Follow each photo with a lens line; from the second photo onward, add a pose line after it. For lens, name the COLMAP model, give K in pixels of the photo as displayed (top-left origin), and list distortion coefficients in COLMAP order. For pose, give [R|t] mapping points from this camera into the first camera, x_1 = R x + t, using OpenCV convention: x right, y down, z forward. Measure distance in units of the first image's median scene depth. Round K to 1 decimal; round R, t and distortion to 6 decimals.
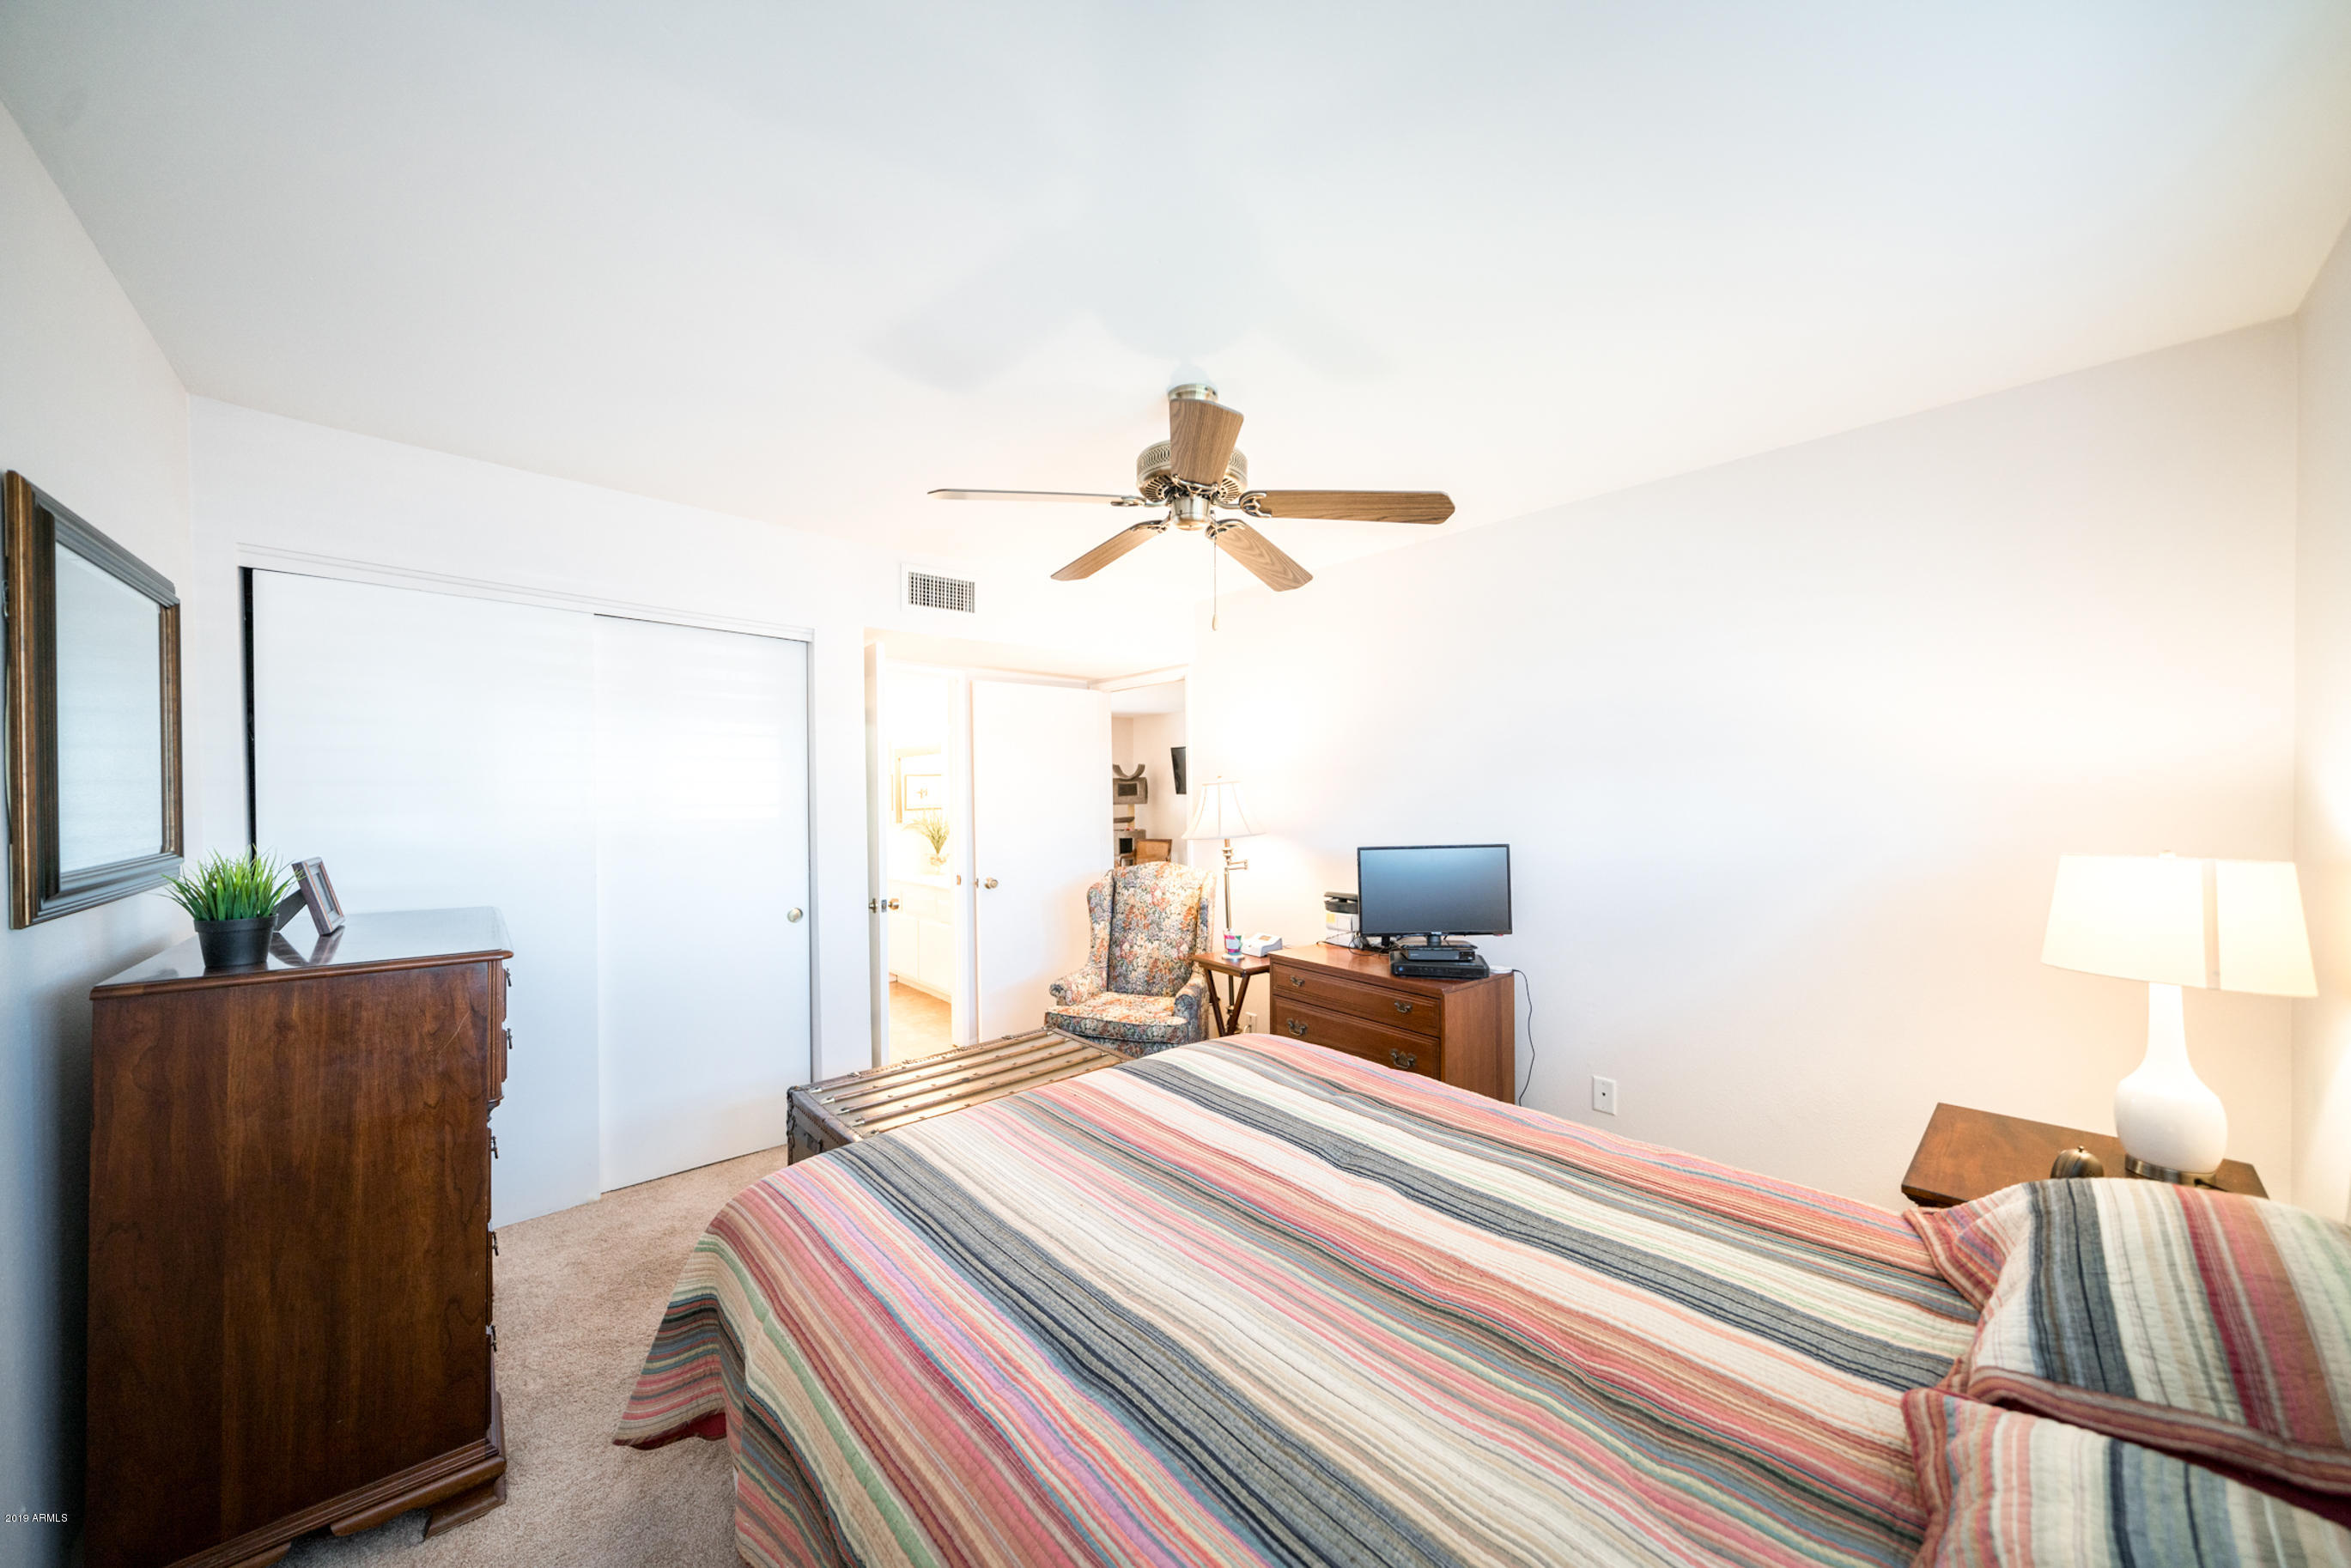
lens RADIAL K [[792.4, 0, 1184.2], [0, 792.4, 798.6], [0, 0, 1]] dist [-0.004834, -0.000144]
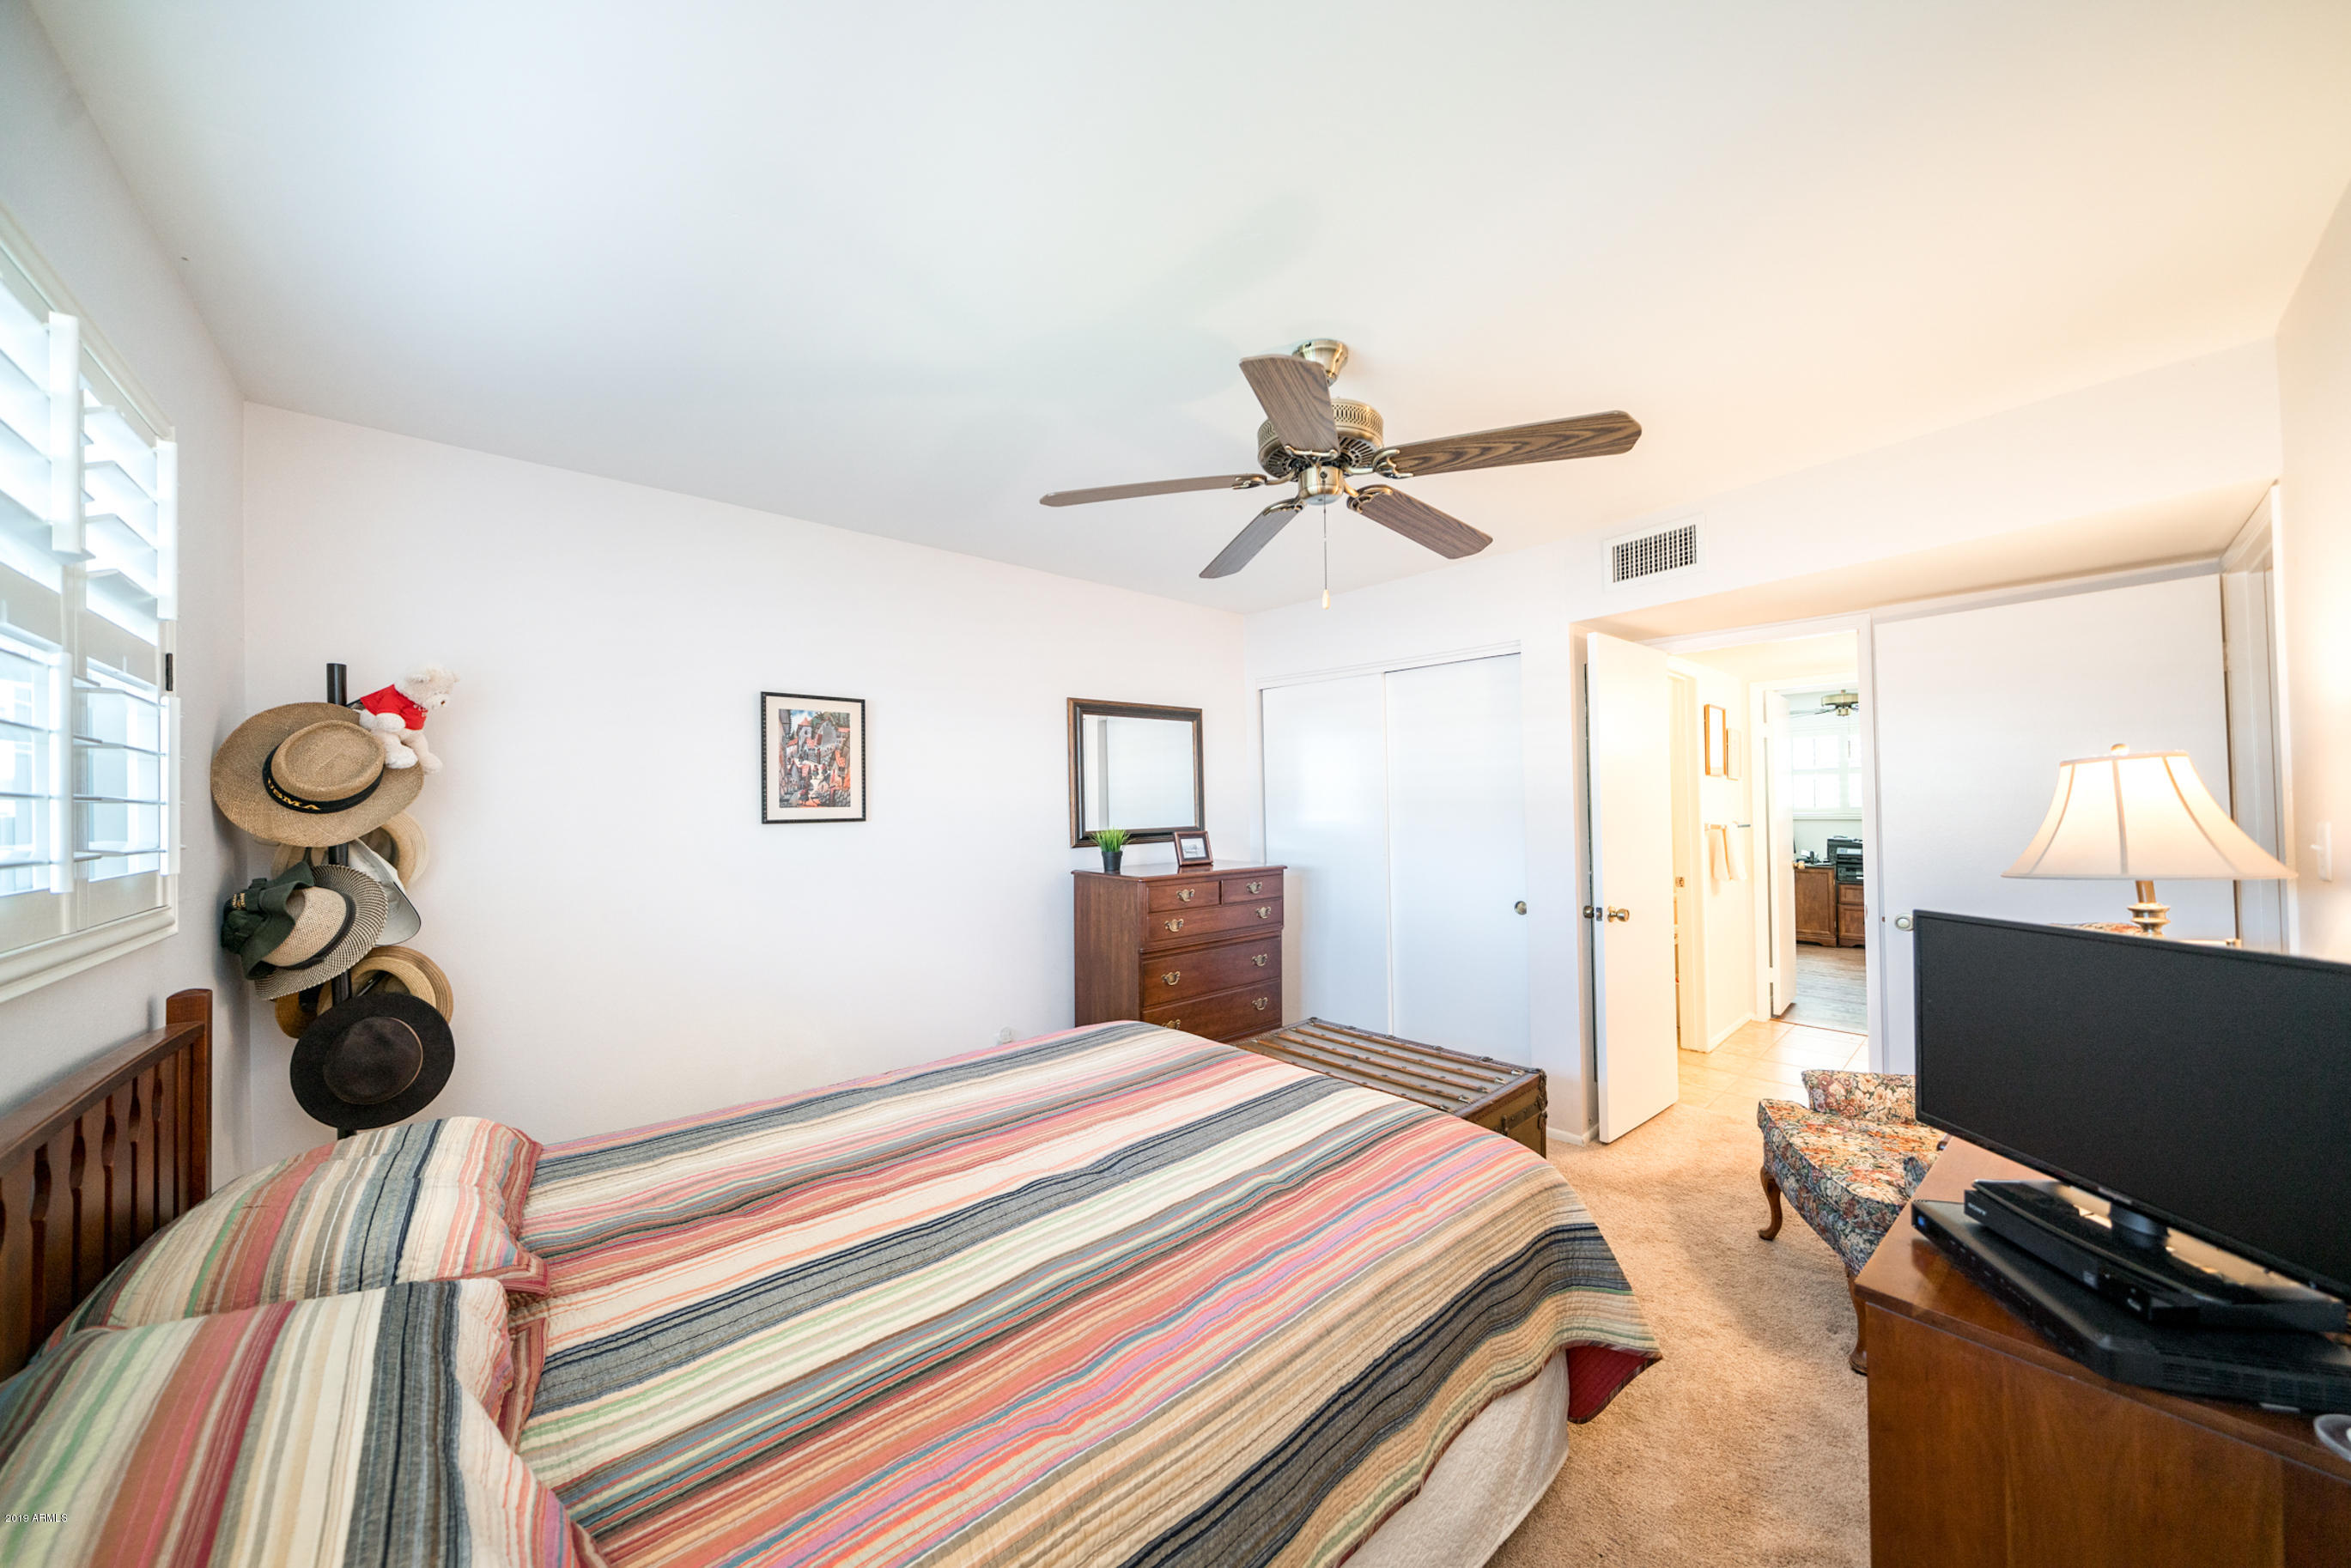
lens RADIAL K [[801.7, 0, 1181.6], [0, 801.7, 797.0], [0, 0, 1]] dist [-0.002250, -0.000167]
pose [[-0.004464, -0.004118, -0.999982, 0.782320], [0.012352, 0.999915, -0.004172, -0.005552], [0.999914, -0.012370, -0.004413, 0.712932]]
